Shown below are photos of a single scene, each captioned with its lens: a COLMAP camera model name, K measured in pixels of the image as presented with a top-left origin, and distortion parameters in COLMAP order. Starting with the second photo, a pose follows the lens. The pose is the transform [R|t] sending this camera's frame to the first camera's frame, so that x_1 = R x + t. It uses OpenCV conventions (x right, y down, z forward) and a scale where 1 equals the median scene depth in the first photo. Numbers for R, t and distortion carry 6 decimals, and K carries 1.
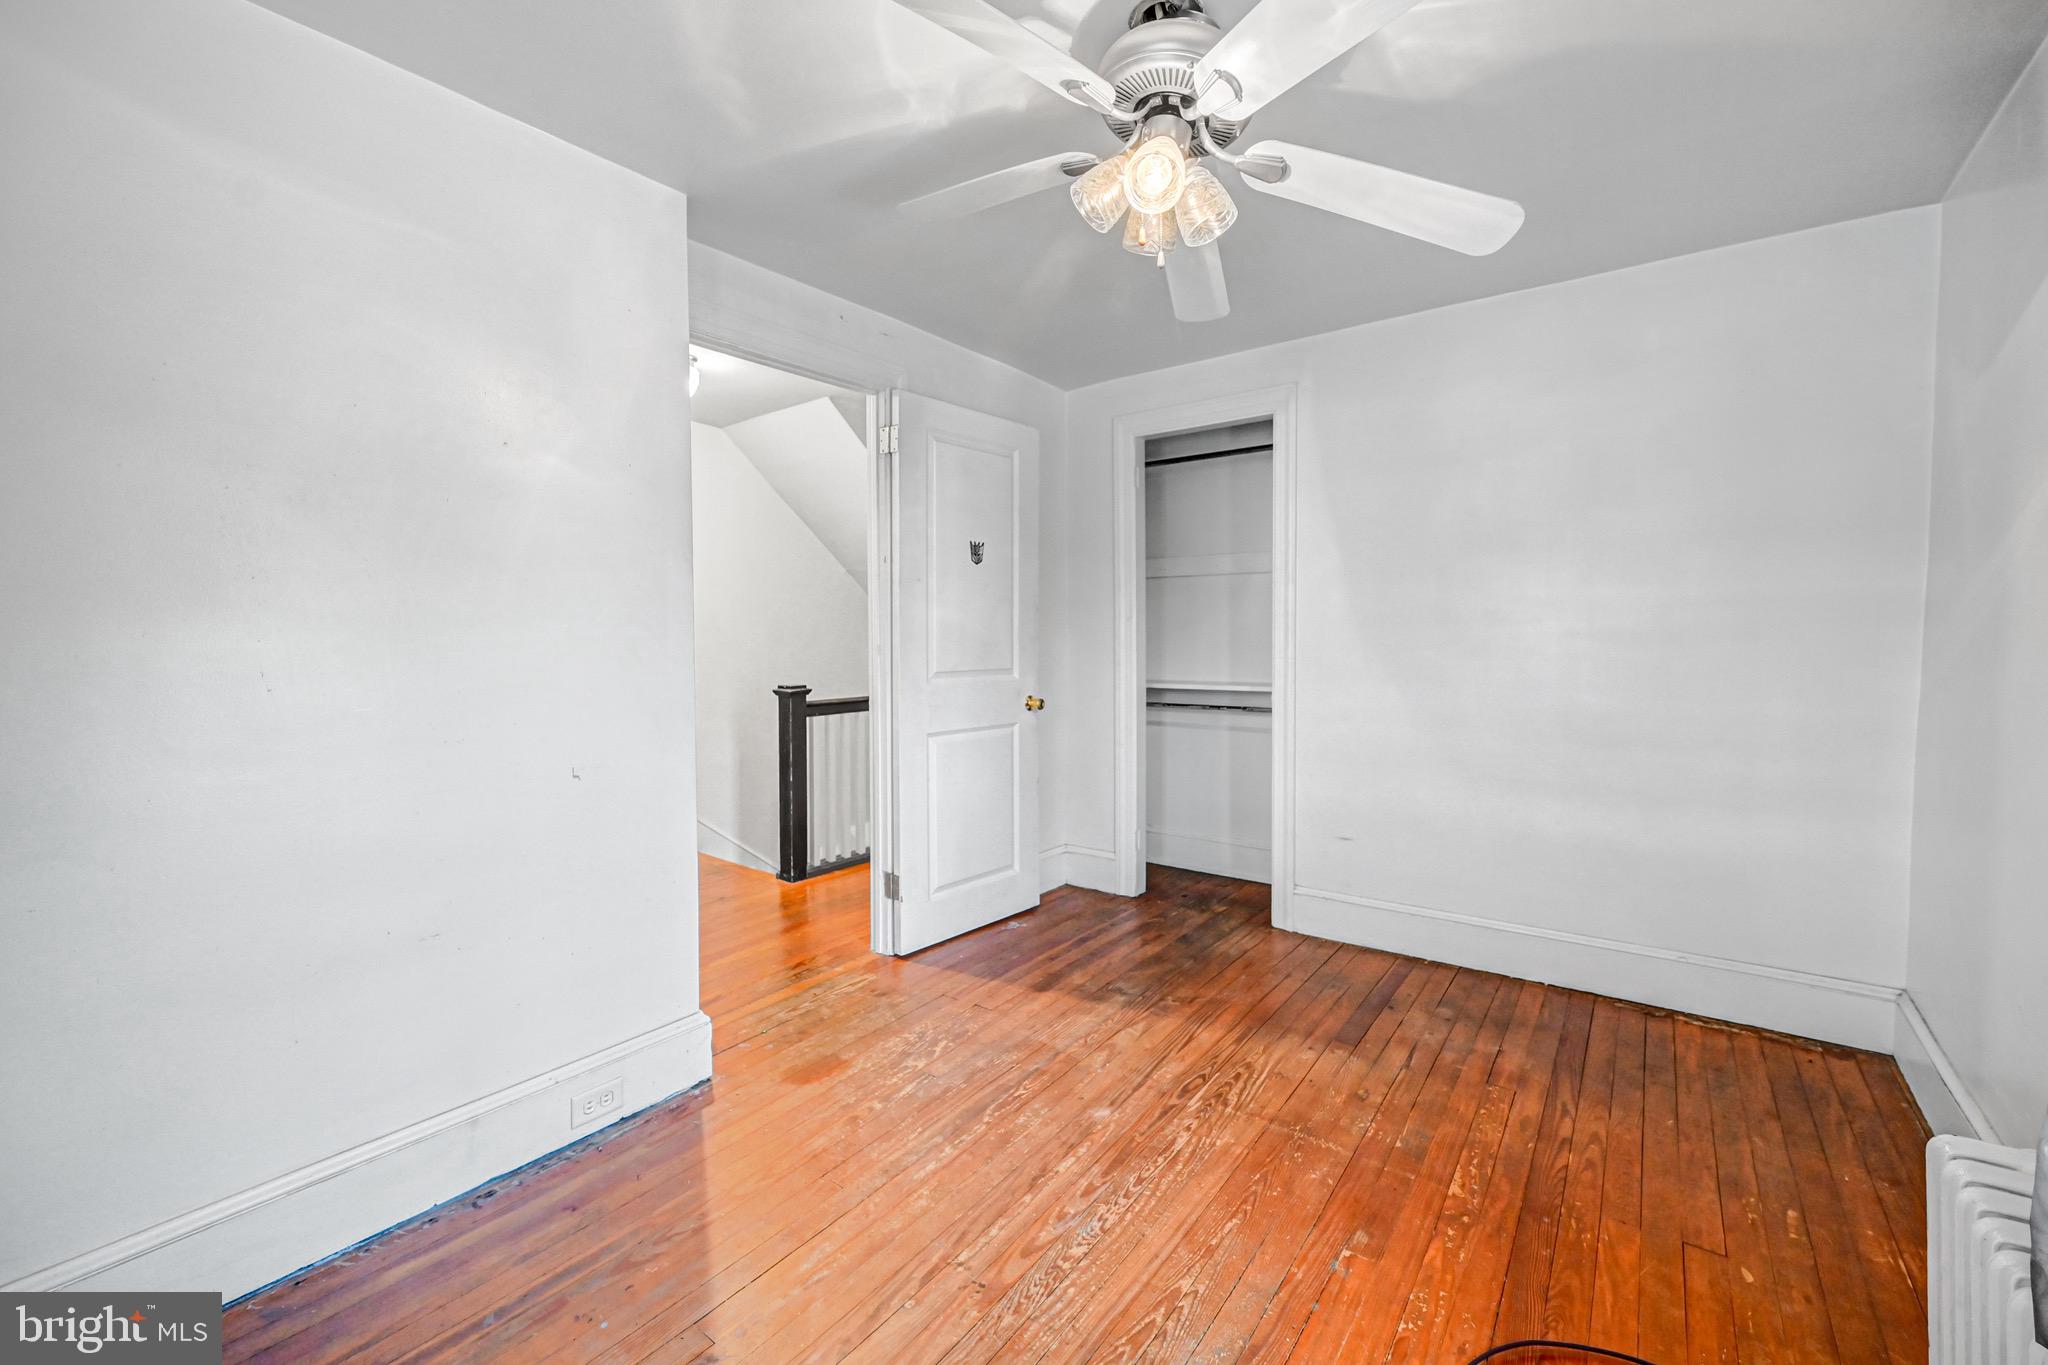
lens RADIAL K [[832.5, 0, 1021.2], [0, 832.5, 648.7], [0, 0, 1]] dist [-0.003348, -0.000333]
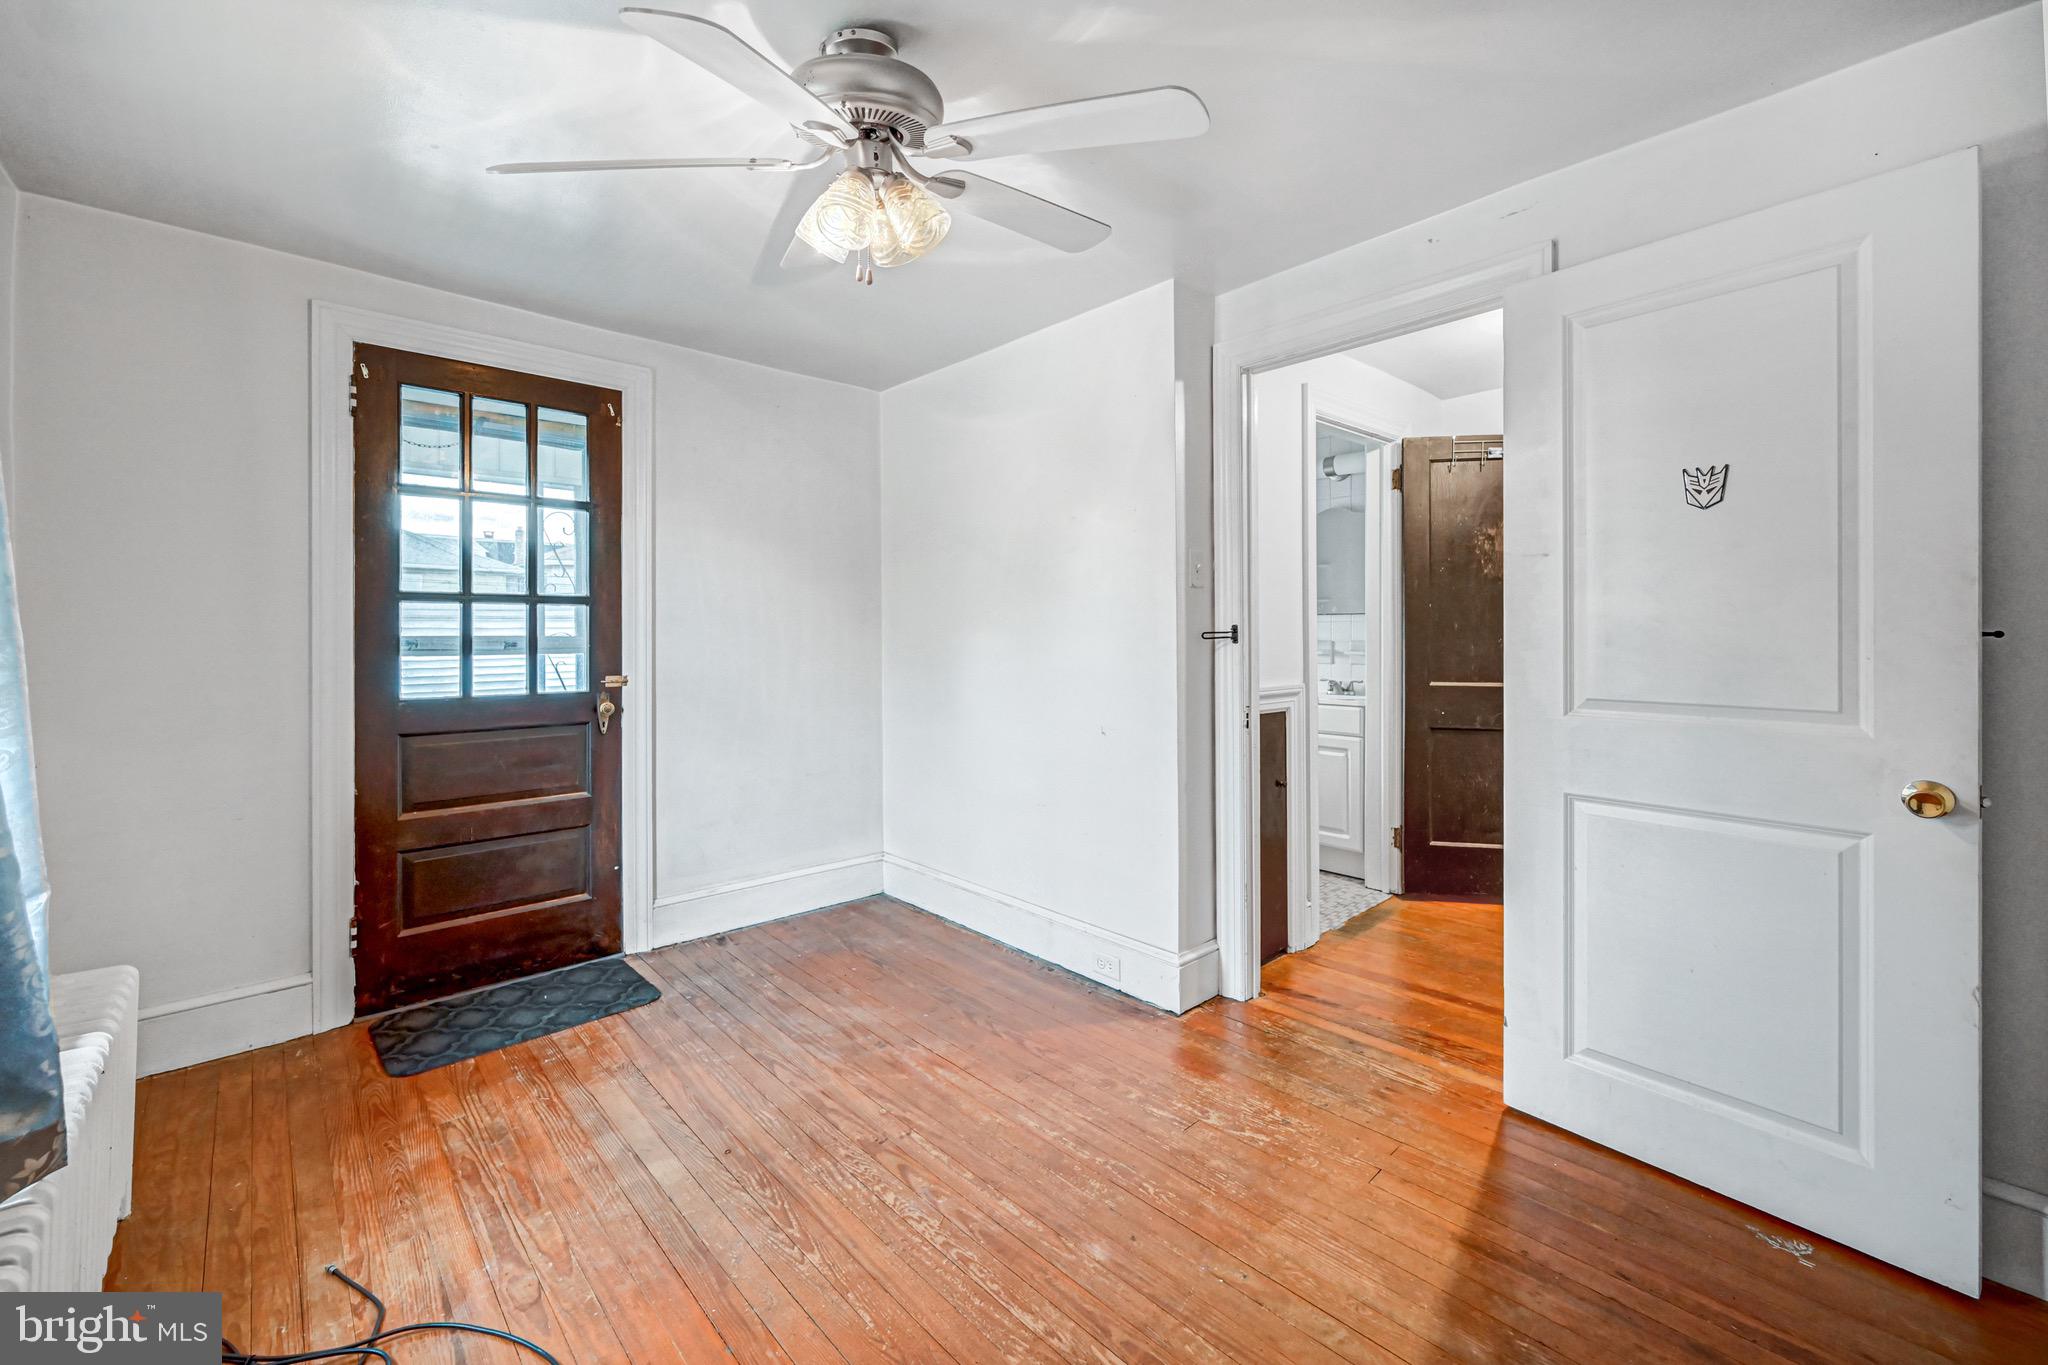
lens RADIAL K [[825.9, 0, 1024.0], [0, 825.9, 637.4], [0, 0, 1]] dist [-0.001488, -0.000209]
pose [[-0.165884, 0.010188, -0.986093, 0.894274], [-0.014882, 0.999807, 0.012833, -0.029831], [0.986033, 0.016804, -0.165701, 1.080479]]
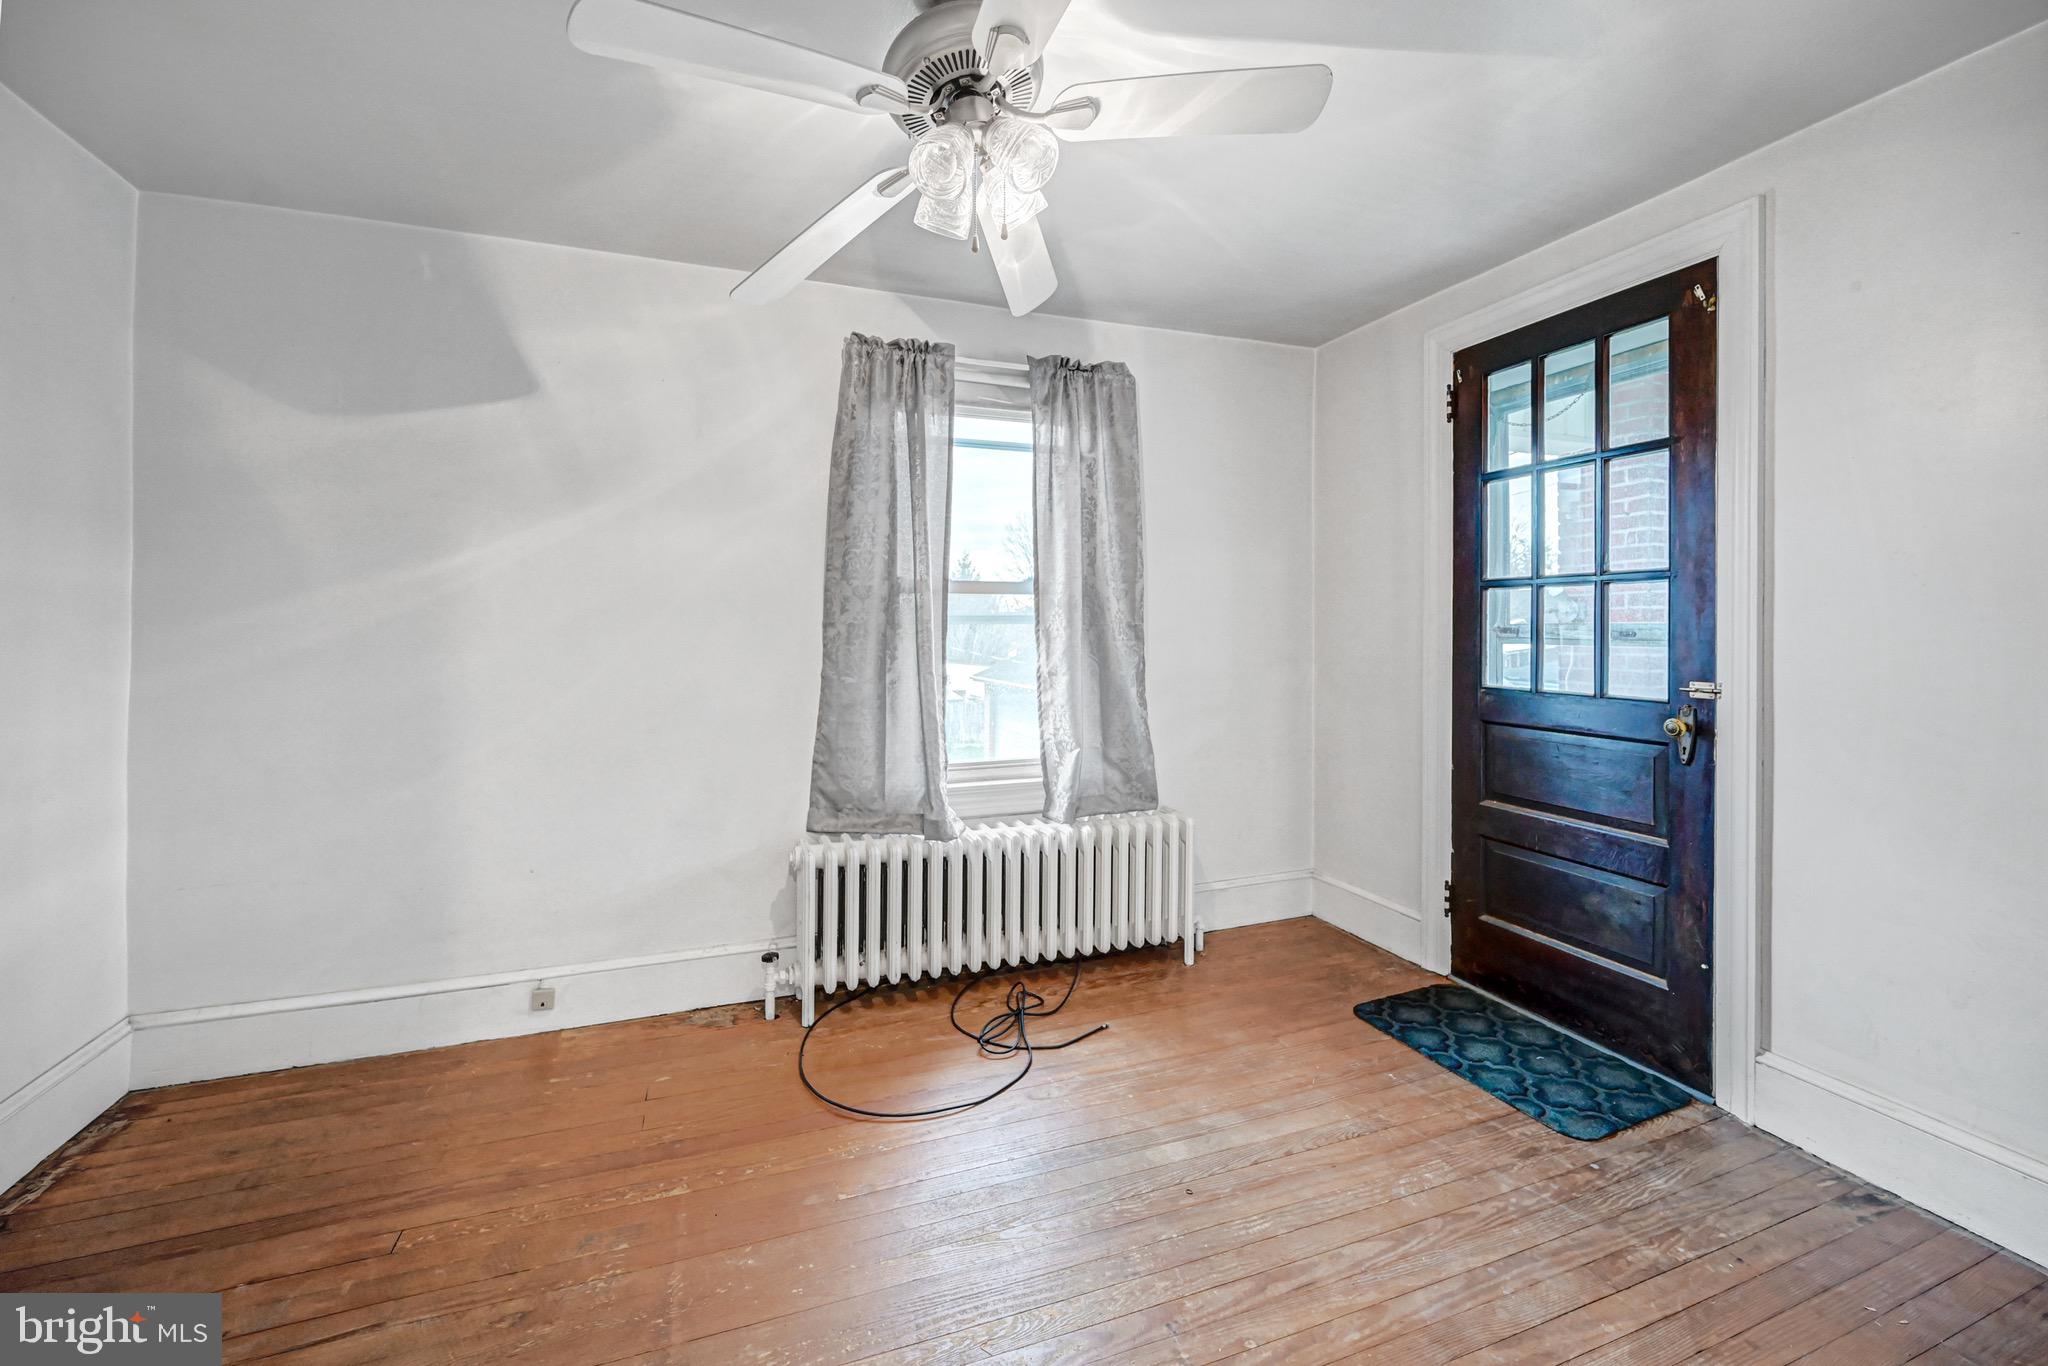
lens RADIAL K [[834.9, 0, 1022.5], [0, 834.9, 621.9], [0, 0, 1]] dist [-0.000290, 0.000242]
pose [[-0.847687, 0.007949, 0.530436, -0.311342], [0.013309, 0.999892, 0.006284, -0.021548], [-0.530329, 0.012387, -0.847701, 1.421277]]
